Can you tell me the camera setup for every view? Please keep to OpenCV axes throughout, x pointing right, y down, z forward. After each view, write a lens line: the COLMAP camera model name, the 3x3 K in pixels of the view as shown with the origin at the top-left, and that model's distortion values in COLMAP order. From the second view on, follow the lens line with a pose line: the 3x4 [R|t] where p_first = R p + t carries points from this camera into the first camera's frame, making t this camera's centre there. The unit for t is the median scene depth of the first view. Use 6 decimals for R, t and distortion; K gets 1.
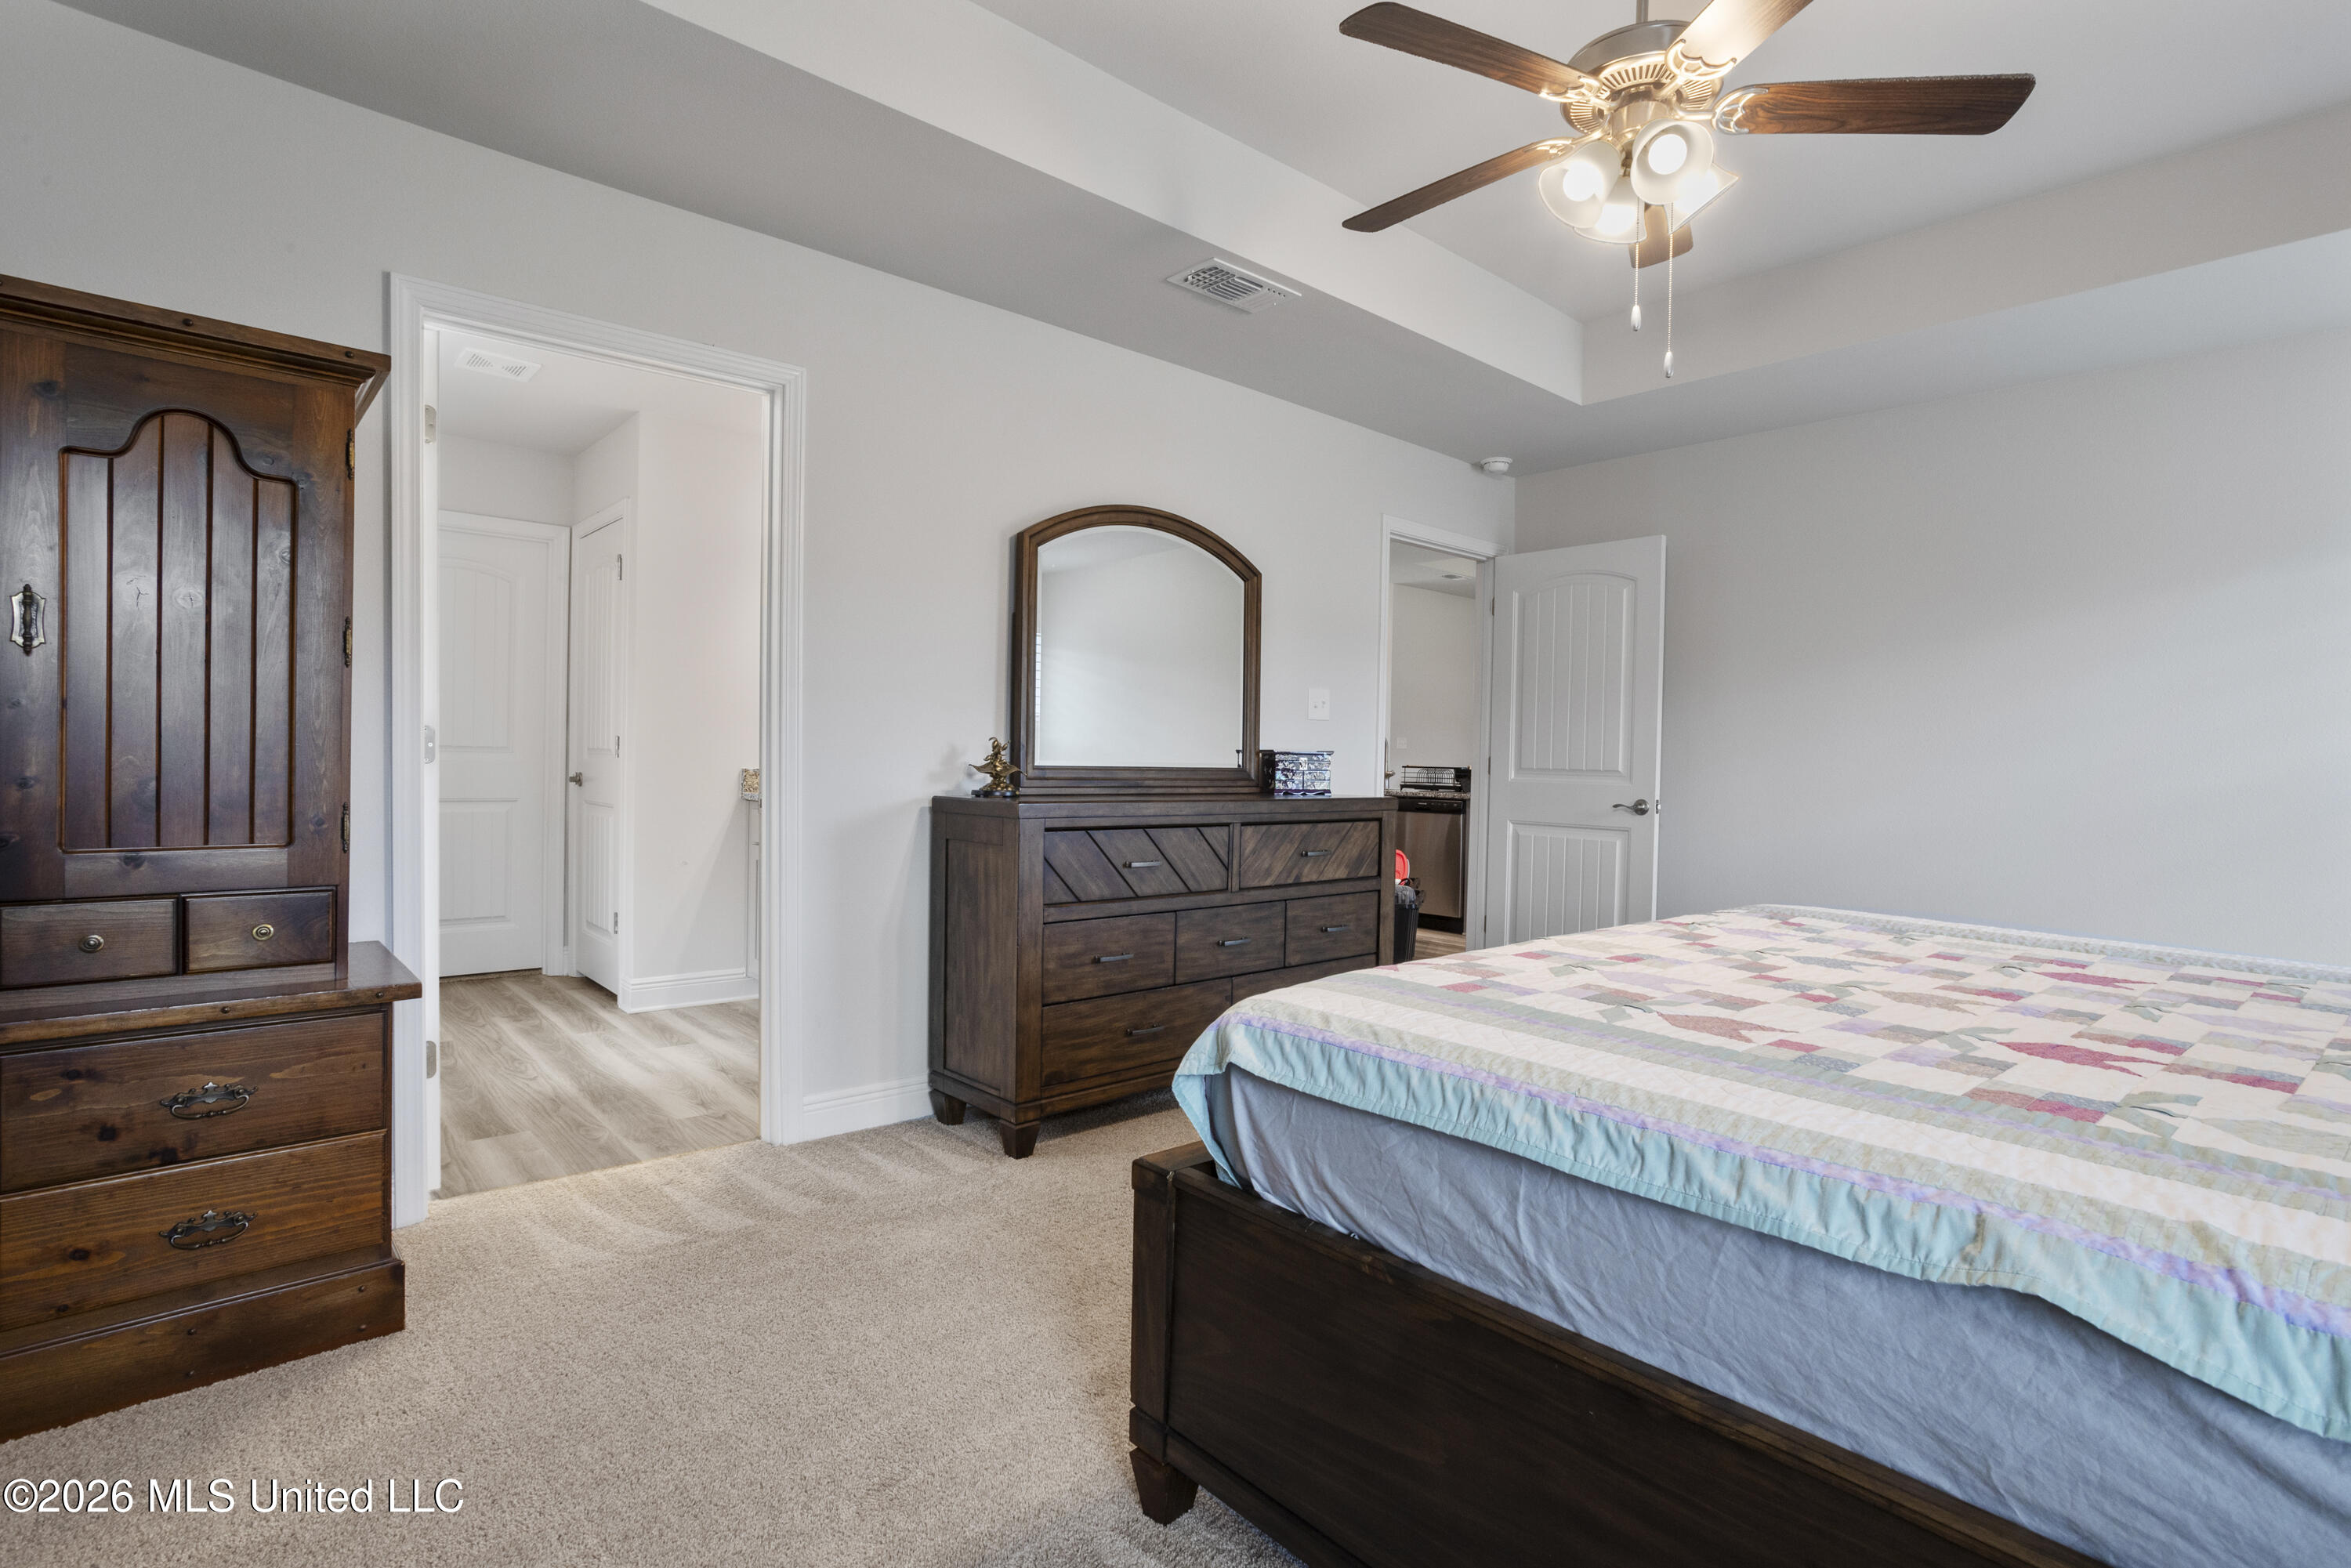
lens RADIAL K [[1125.8, 0, 1167.3], [0, 1125.8, 777.6], [0, 0, 1]] dist [-0.002283, 0.000147]
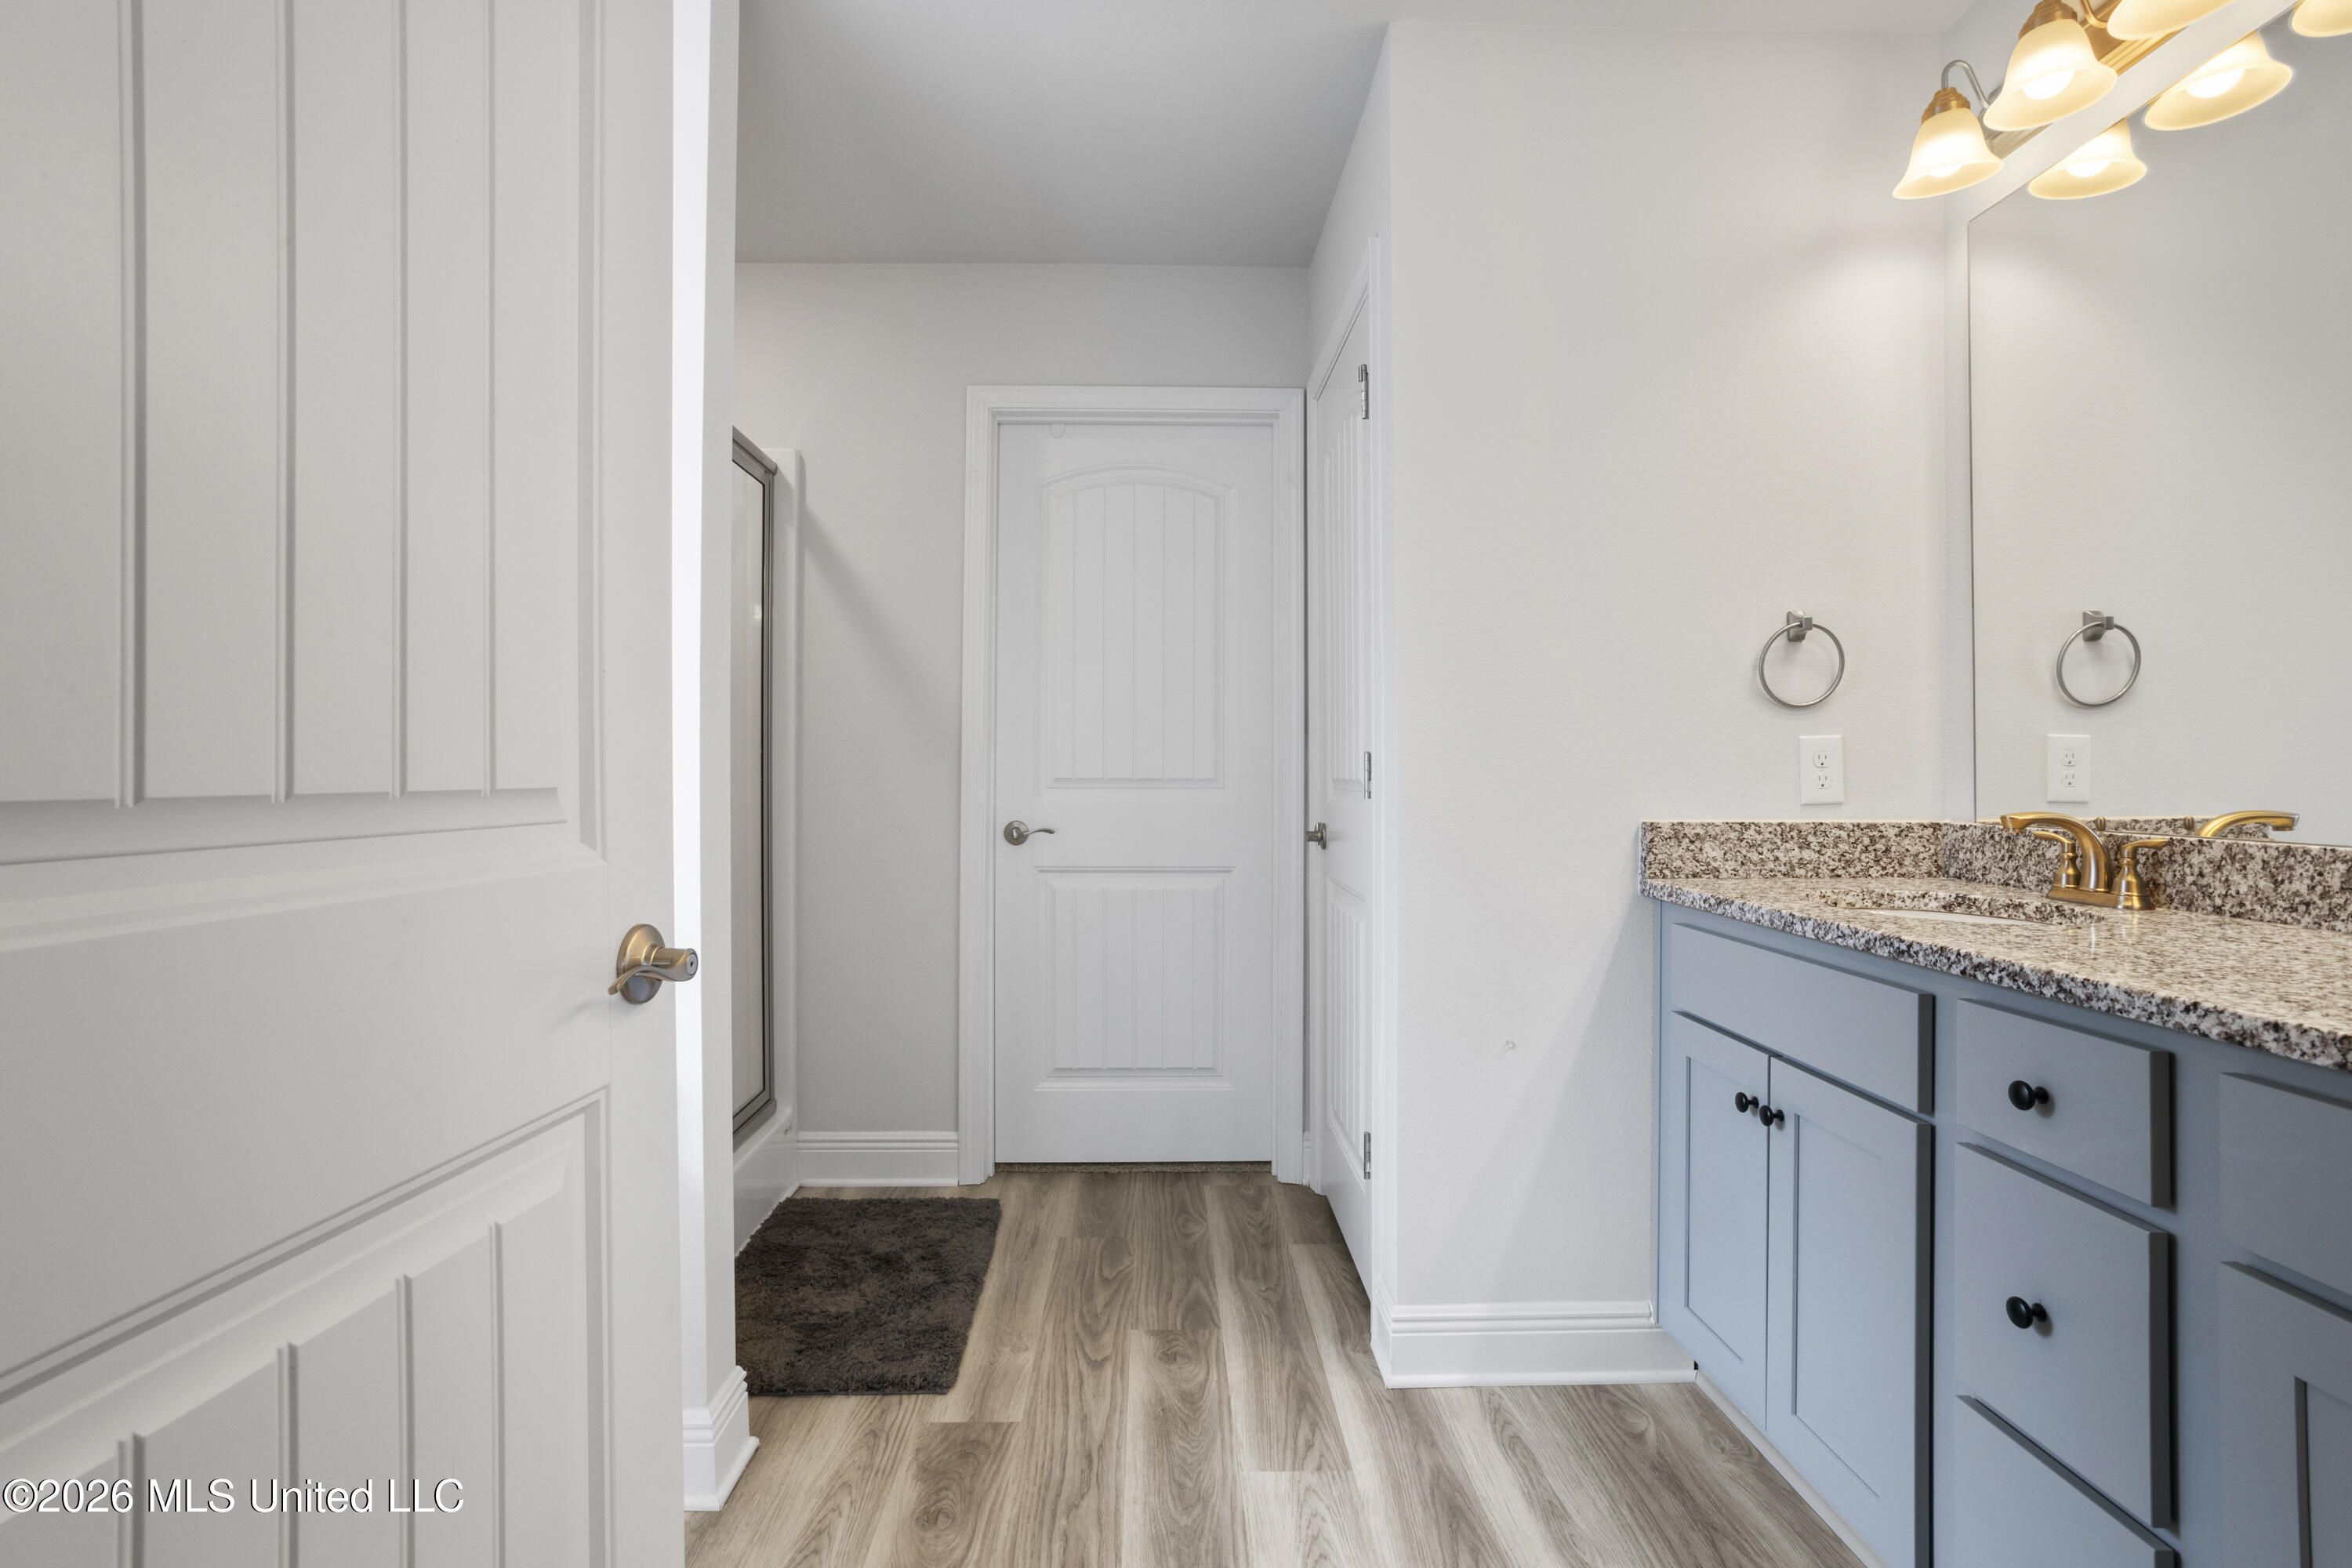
lens RADIAL K [[1126.3, 0, 1169.6], [0, 1126.3, 783.7], [0, 0, 1]] dist [-0.002283, 0.000147]
pose [[0.767976, -0.020783, -0.640142, -0.227187], [0.006542, 0.999676, -0.024606, -0.011322], [0.640446, 0.014709, 0.767863, 0.531483]]
